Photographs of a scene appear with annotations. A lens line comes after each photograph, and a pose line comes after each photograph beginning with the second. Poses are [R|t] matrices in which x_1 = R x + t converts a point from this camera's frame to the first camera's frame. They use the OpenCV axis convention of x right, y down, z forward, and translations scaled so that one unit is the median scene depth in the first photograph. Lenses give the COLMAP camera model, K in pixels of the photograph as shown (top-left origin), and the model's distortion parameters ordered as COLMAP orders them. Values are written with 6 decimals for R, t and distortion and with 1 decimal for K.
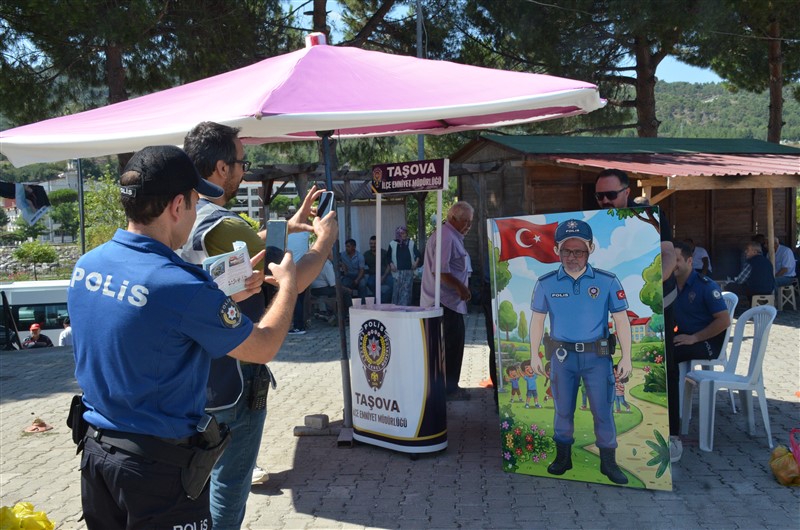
lens RADIAL K [[870.4, 0, 400.0], [0, 870.4, 265.0], [0, 0, 1]] dist [-0.020131, 0.269551]
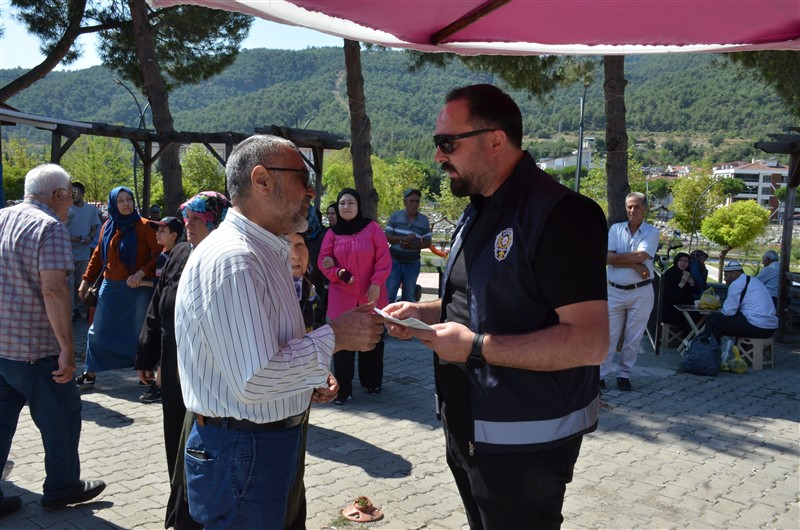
lens RADIAL K [[759.8, 0, 398.9], [0, 759.8, 276.0], [0, 0, 1]] dist [-0.071387, 0.176104]
pose [[0.818210, 0.131791, -0.559611, -0.141647], [-0.104072, 0.991243, 0.081278, -0.028306], [0.565422, -0.008262, 0.824760, 0.638261]]
